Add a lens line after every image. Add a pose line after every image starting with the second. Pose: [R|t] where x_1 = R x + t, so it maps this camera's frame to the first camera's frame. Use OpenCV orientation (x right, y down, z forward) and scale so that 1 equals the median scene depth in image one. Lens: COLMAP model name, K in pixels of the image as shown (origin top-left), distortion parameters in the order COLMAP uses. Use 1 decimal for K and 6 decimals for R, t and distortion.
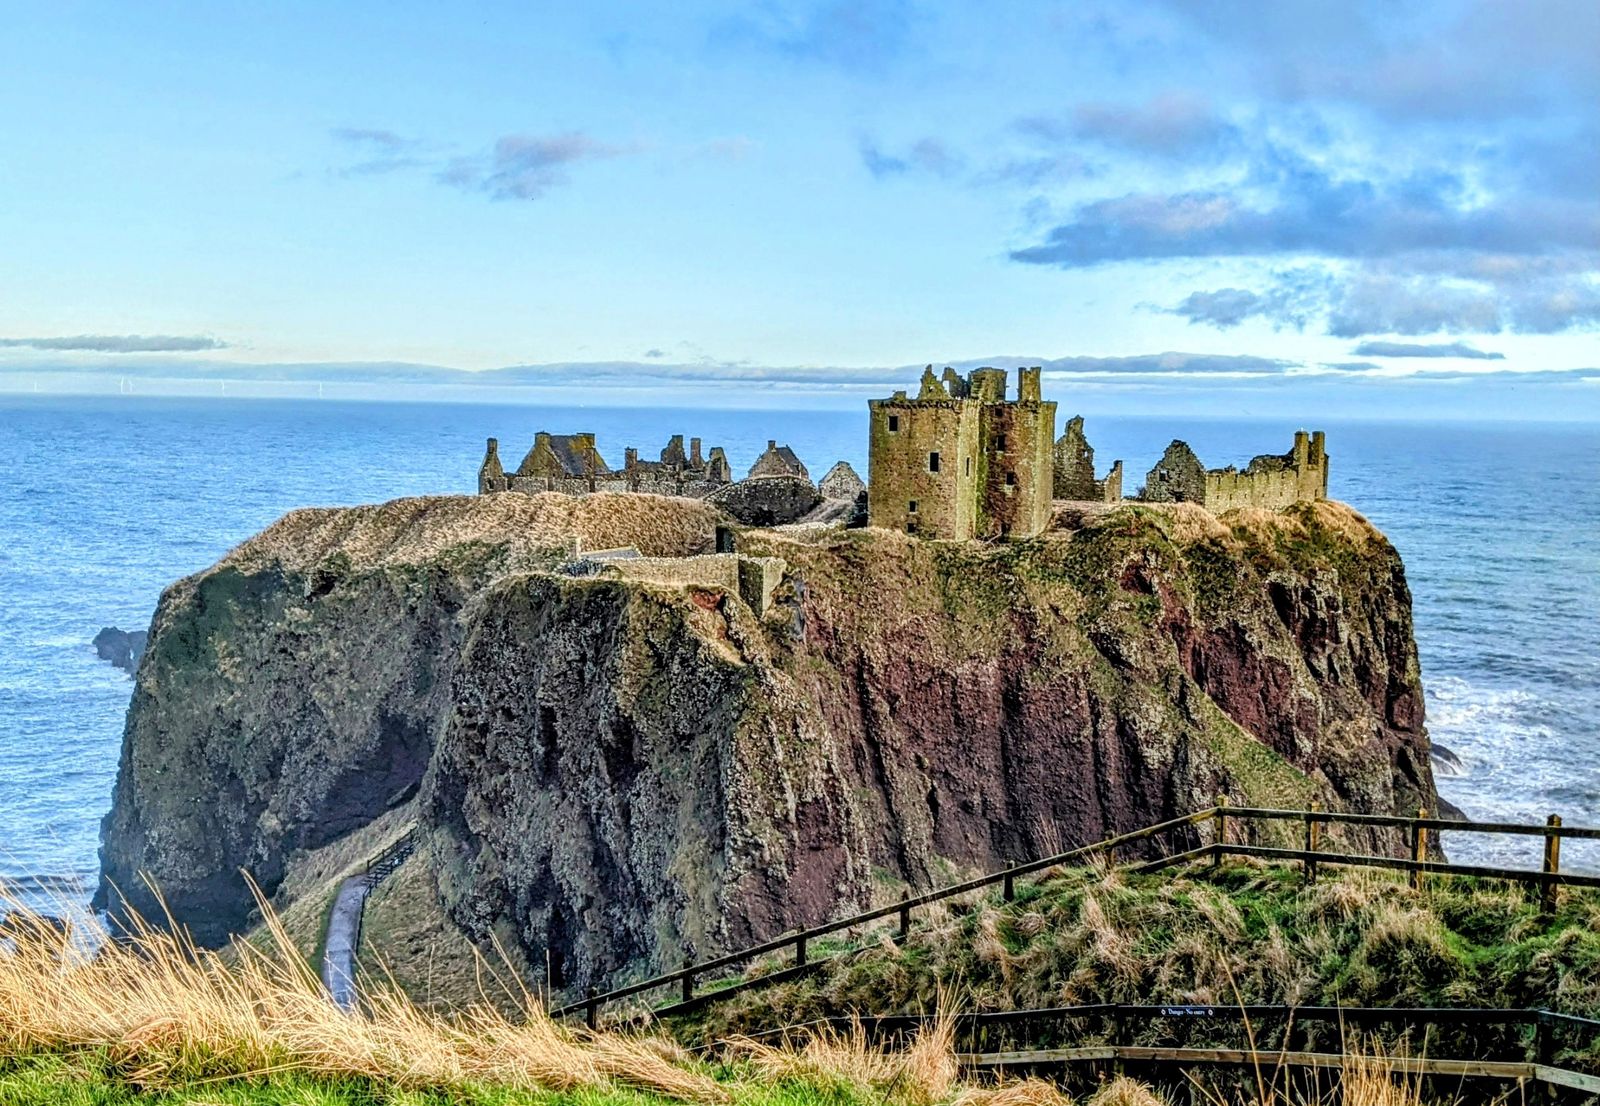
lens RADIAL K [[1869.9, 0, 794.9], [0, 1869.9, 646.6], [0, 0, 1]] dist [0.110498, 0.000000]
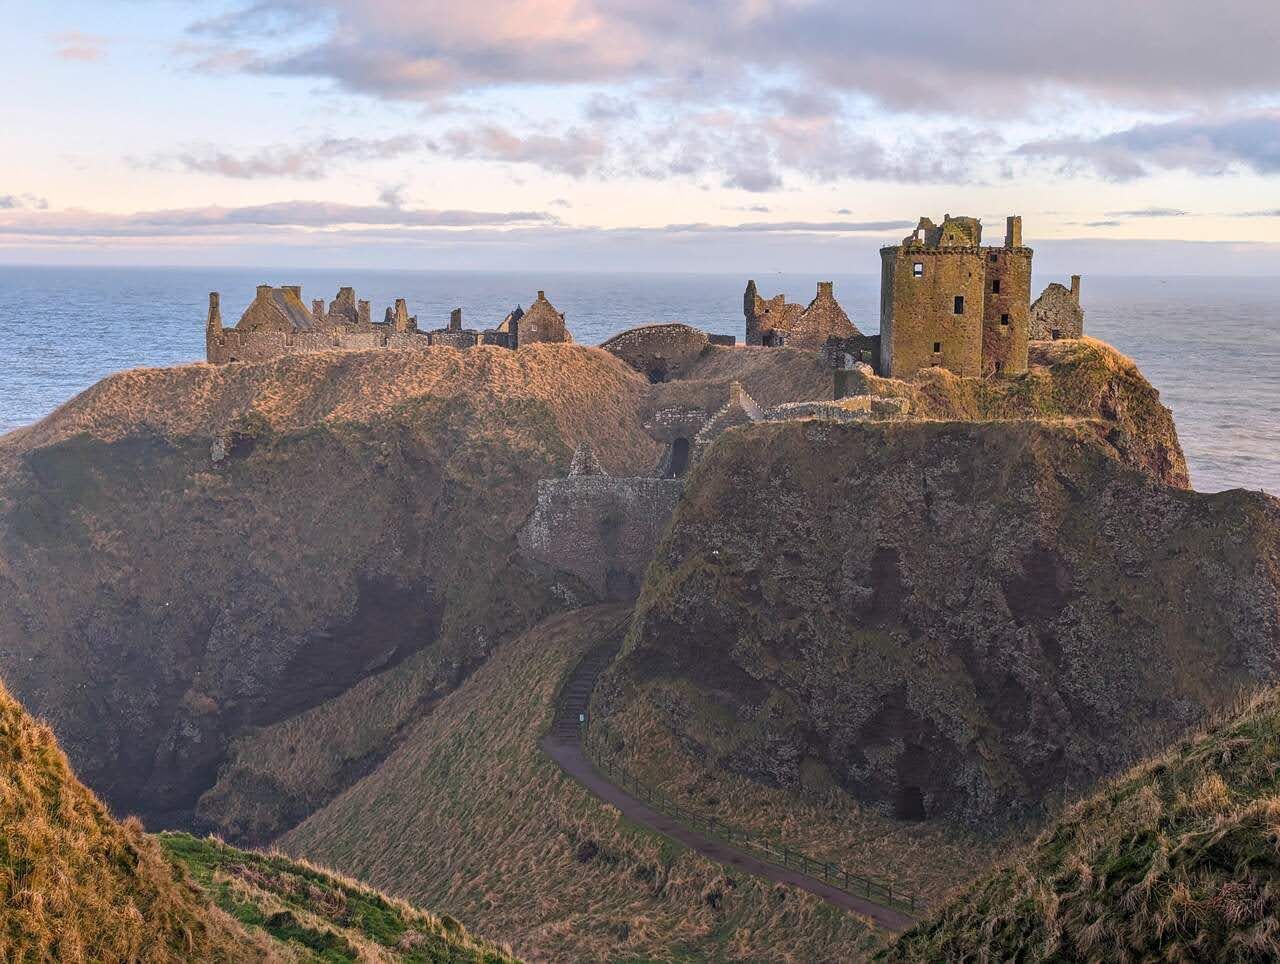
lens RADIAL K [[1786.8, 0, 636.3], [0, 1786.8, 492.0], [0, 0, 1]] dist [0.100945, 0.000000]
pose [[0.942249, -0.050897, 0.331023, -0.433836], [0.050577, 0.998674, 0.009587, -0.010751], [-0.331072, 0.007709, 0.943574, 0.092472]]
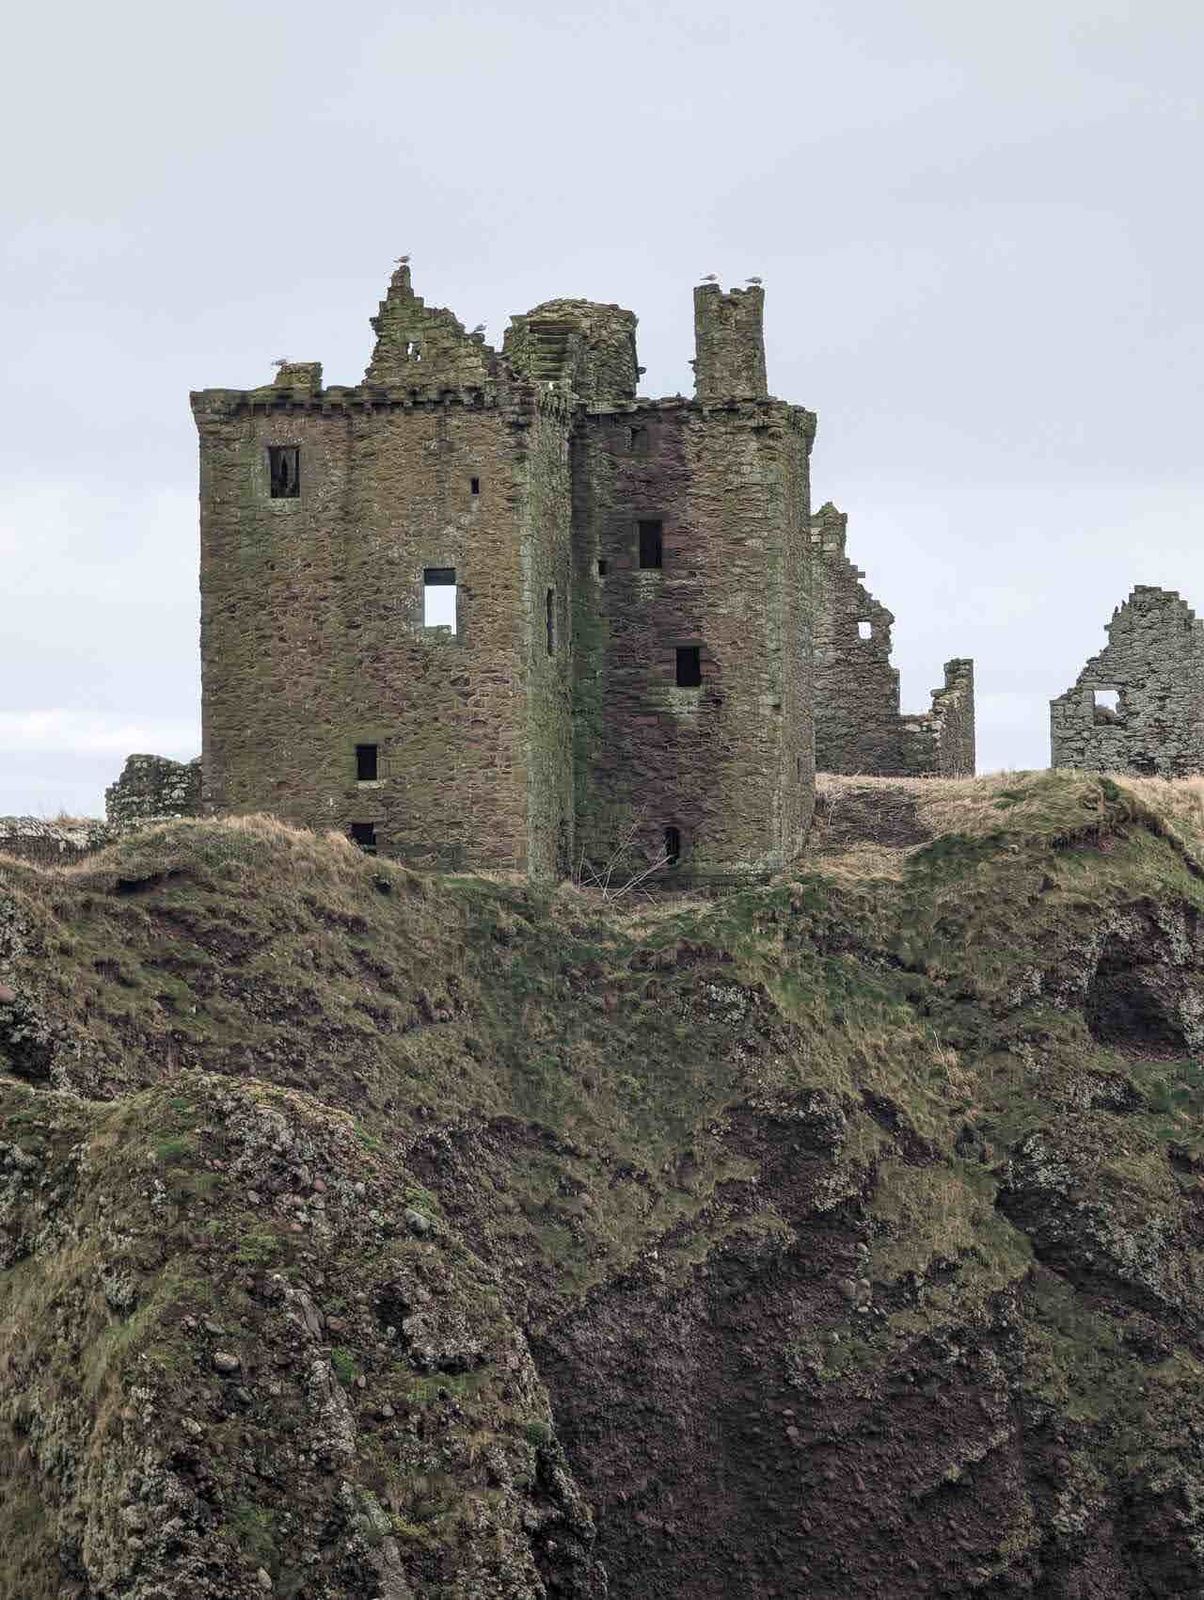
lens RADIAL K [[5561.6, 0, 601.6], [0, 5561.6, 789.7], [0, 0, 1]] dist [0.327988, 0.000000]
pose [[0.978223, -0.025304, 0.206009, -0.073469], [0.055557, 0.988245, -0.142424, 0.049260], [-0.199984, 0.150768, 0.968130, 0.183169]]
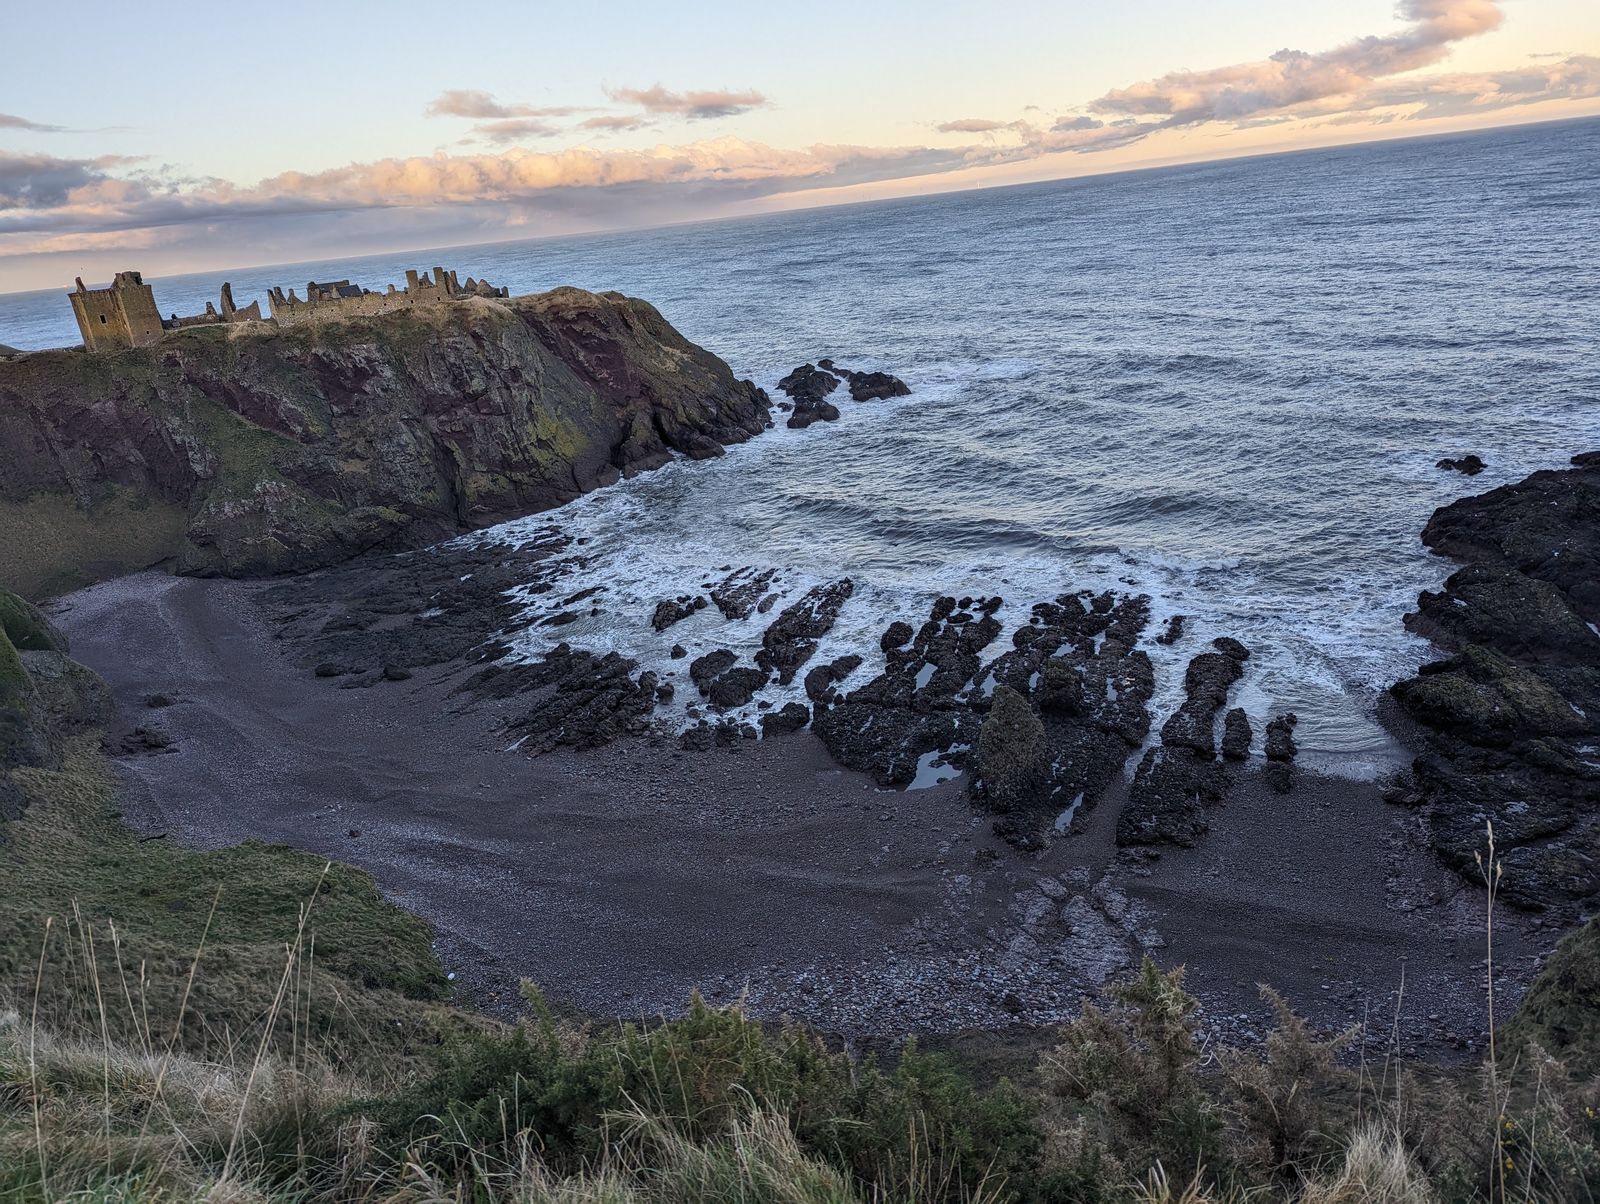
lens RADIAL K [[1120.2, 0, 795.5], [0, 1120.2, 599.3], [0, 0, 1]] dist [0.066688, -0.042545]
pose [[0.904970, 0.021166, -0.424950, 1.500853], [0.072364, 0.976554, 0.202745, 0.020653], [0.419278, -0.214228, 0.882220, 0.008090]]
